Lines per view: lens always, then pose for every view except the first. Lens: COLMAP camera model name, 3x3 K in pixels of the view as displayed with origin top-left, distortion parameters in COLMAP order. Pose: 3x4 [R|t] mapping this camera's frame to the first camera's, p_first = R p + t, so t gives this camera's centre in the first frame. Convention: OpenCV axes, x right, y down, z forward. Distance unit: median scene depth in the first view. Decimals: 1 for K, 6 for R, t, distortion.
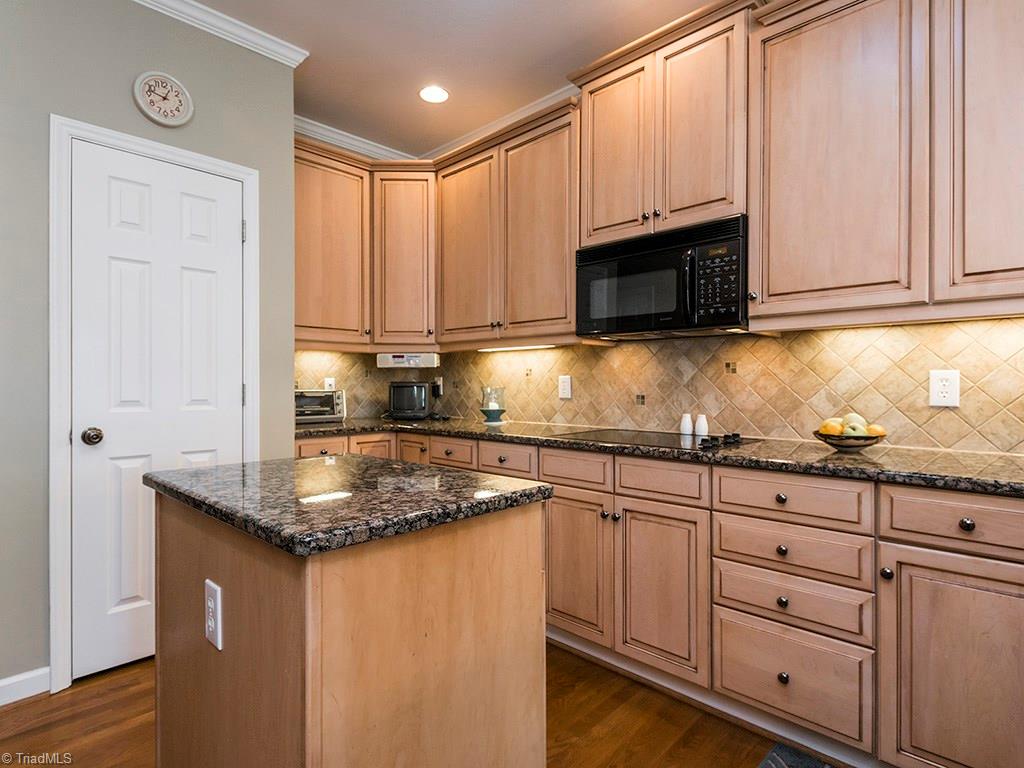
lens RADIAL K [[539.0, 0, 510.4], [0, 539.0, 389.3], [0, 0, 1]] dist [0.006052, -0.001564]
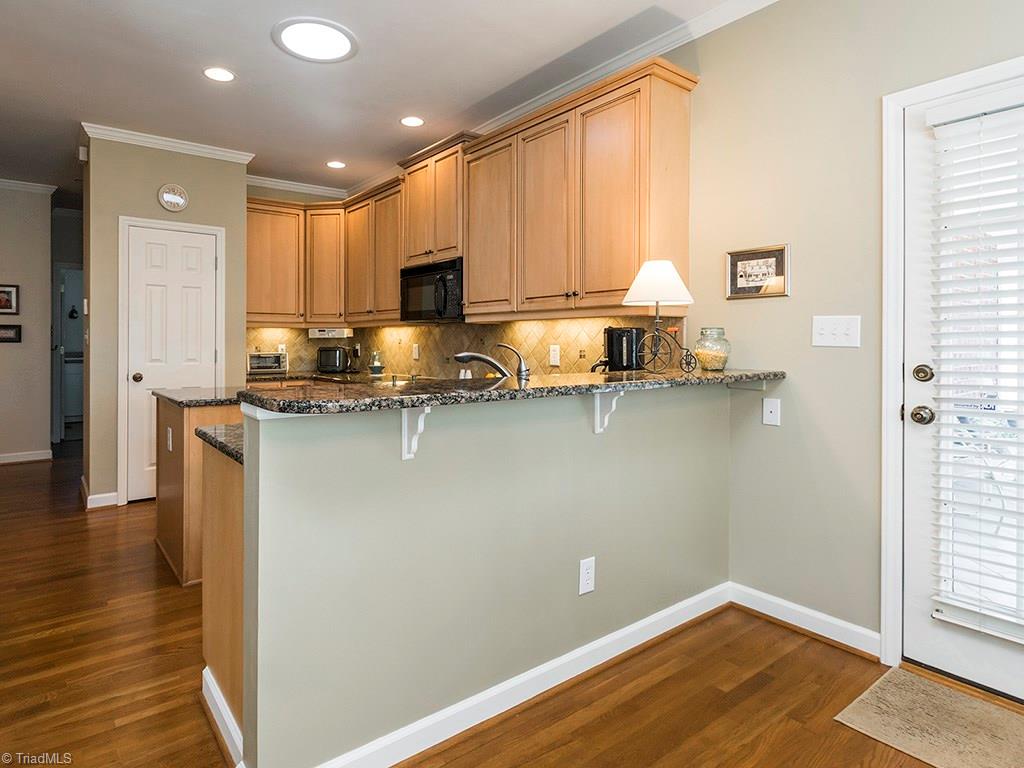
lens RADIAL K [[566.7, 0, 453.7], [0, 566.7, 345.1], [0, 0, 1]] dist [0.003051, 0.002915]
pose [[0.984178, 0.002380, -0.177165, 0.490899], [-0.003168, 0.999986, -0.004167, -0.016771], [0.177152, 0.004662, 0.984172, -0.559986]]
